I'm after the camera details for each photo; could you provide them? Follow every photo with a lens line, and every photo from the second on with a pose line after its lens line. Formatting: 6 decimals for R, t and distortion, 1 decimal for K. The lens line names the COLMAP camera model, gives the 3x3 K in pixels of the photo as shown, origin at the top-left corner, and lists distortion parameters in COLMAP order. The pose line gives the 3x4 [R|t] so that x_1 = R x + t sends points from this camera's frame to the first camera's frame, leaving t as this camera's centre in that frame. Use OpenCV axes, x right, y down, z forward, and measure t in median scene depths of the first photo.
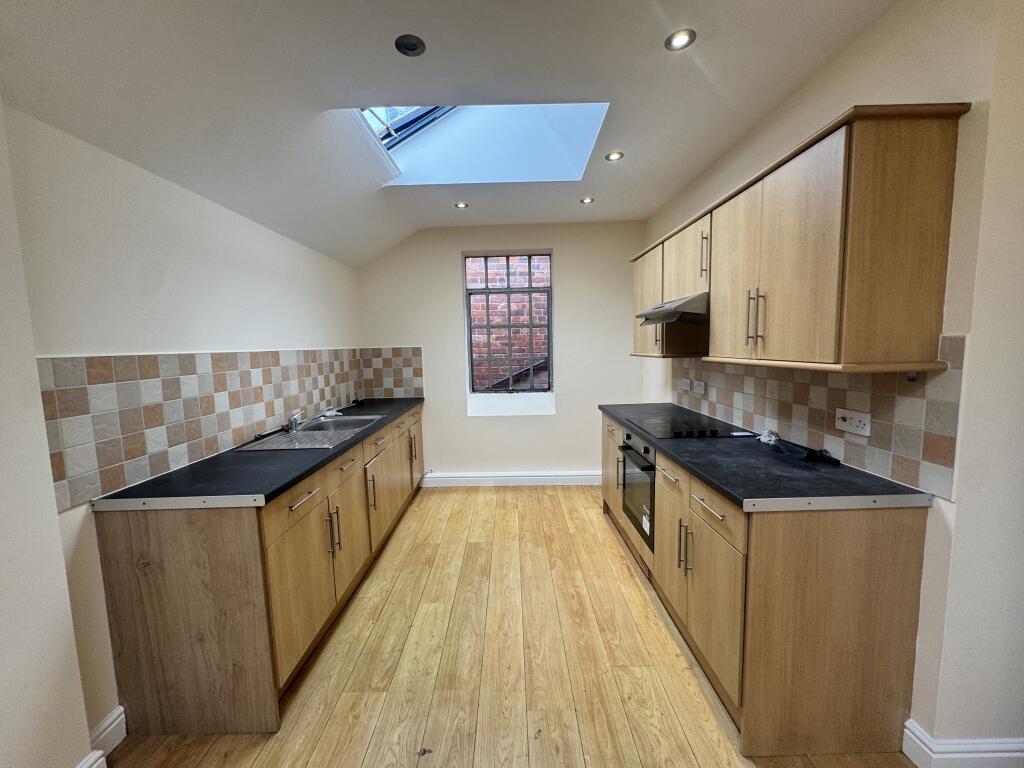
lens RADIAL K [[409.3, 0, 510.9], [0, 409.3, 386.7], [0, 0, 1]] dist [-0.002303, -0.000200]
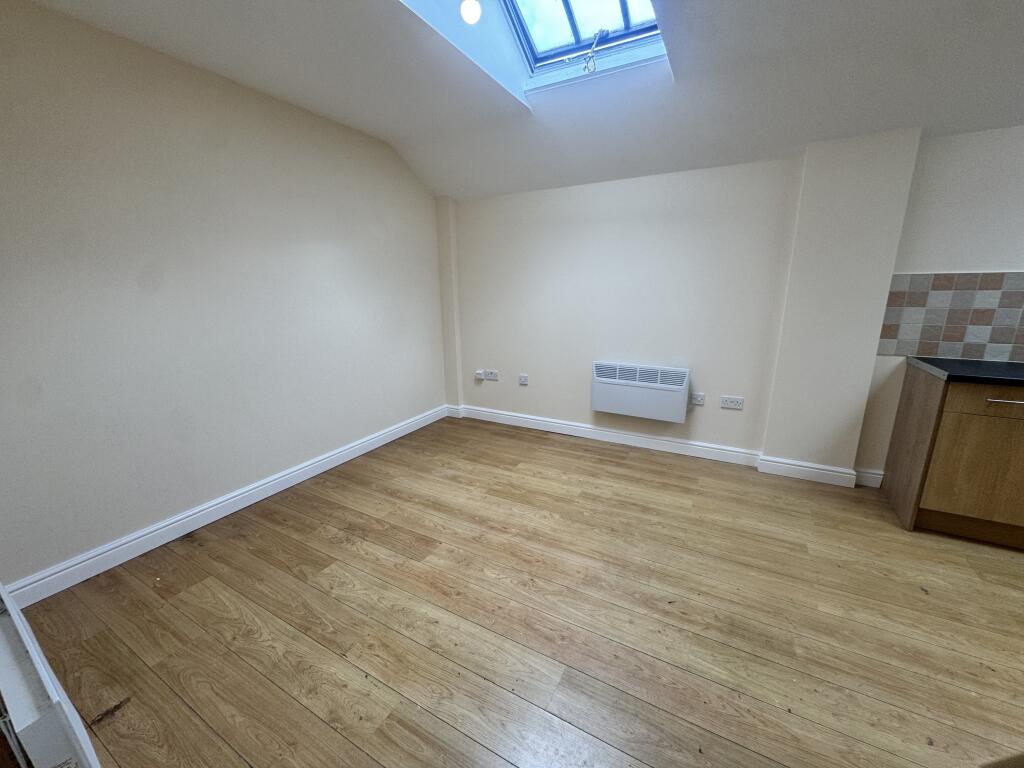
lens RADIAL K [[409.3, 0, 513.4], [0, 409.3, 383.4], [0, 0, 1]] dist [-0.002303, -0.000200]
pose [[-0.479457, 0.242037, -0.843527, 1.254159], [-0.063982, 0.949014, 0.308672, -0.047125], [0.875230, 0.201965, -0.439526, 0.264925]]
